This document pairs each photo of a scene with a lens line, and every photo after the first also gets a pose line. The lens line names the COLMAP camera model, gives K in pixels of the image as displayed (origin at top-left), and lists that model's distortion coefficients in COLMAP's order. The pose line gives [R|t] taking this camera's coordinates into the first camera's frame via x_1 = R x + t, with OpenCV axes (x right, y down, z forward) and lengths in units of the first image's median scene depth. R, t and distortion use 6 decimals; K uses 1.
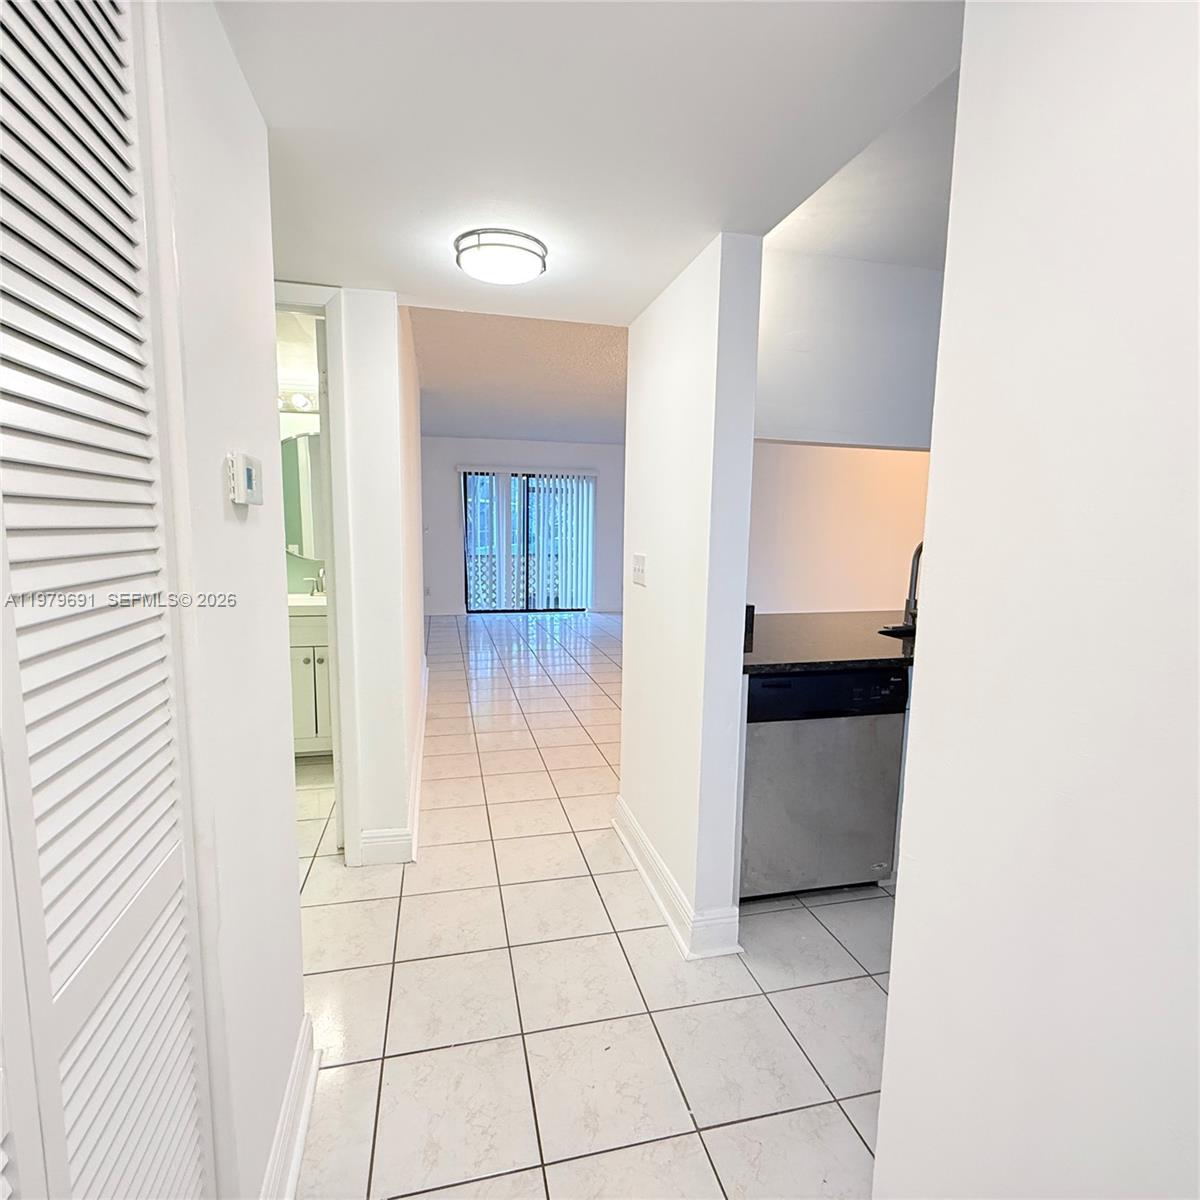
lens RADIAL K [[641.0, 0, 598.1], [0, 641.0, 600.9], [0, 0, 1]] dist [-0.002595, 0.000058]
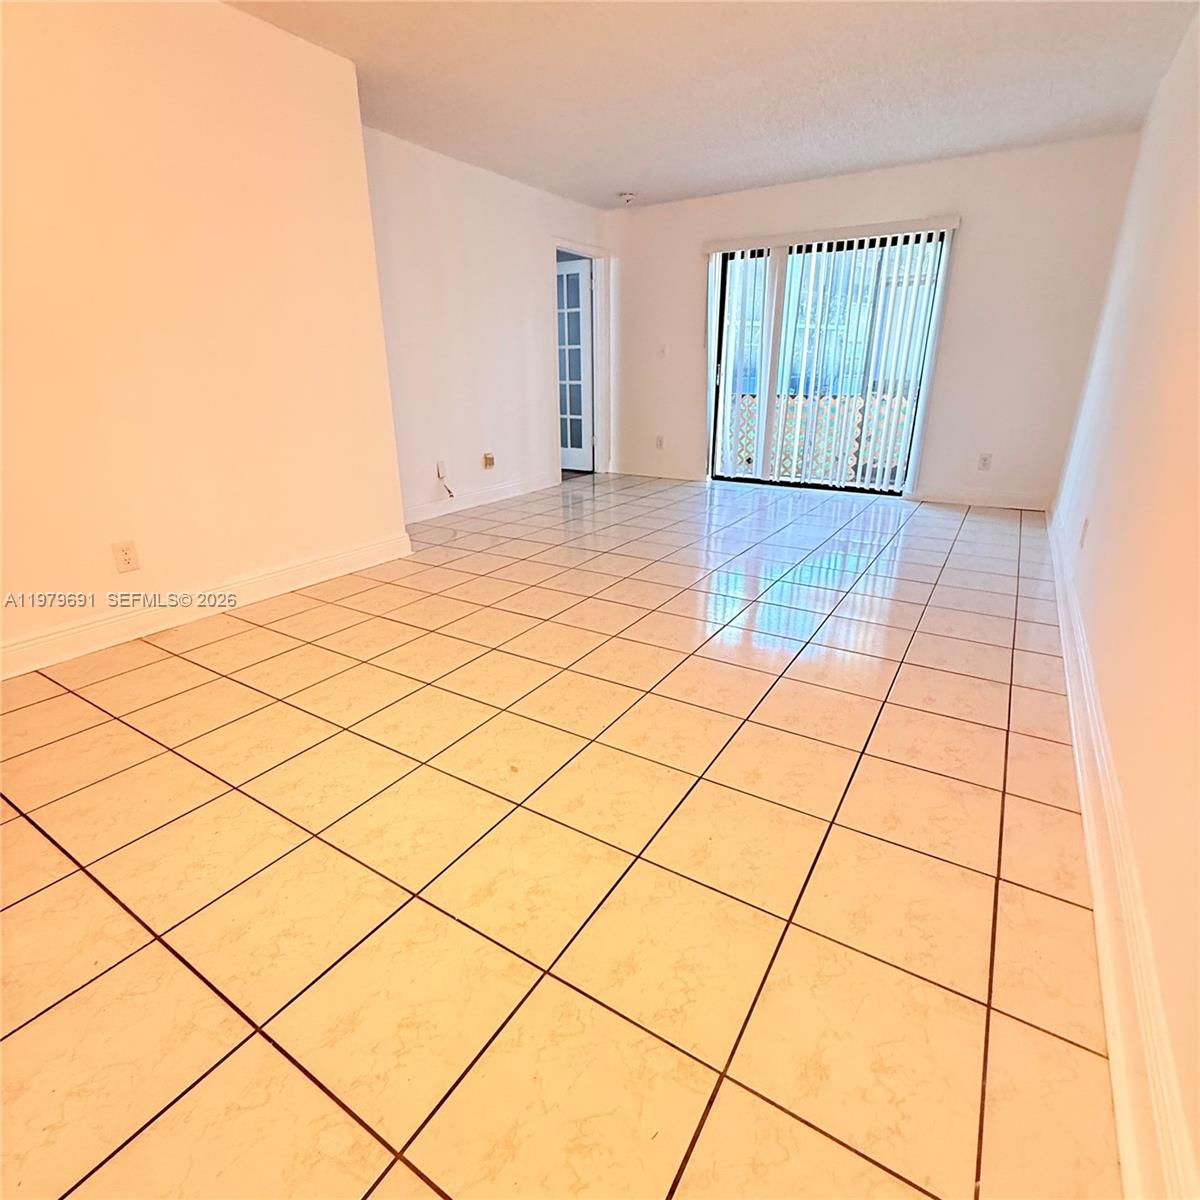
lens RADIAL K [[641.0, 0, 599.5], [0, 641.0, 598.9], [0, 0, 1]] dist [-0.002595, 0.000058]
pose [[0.694453, 0.228419, -0.682319, 0.210692], [-0.073246, 0.965790, 0.248768, -0.019435], [0.715800, -0.122780, 0.687426, 0.423513]]
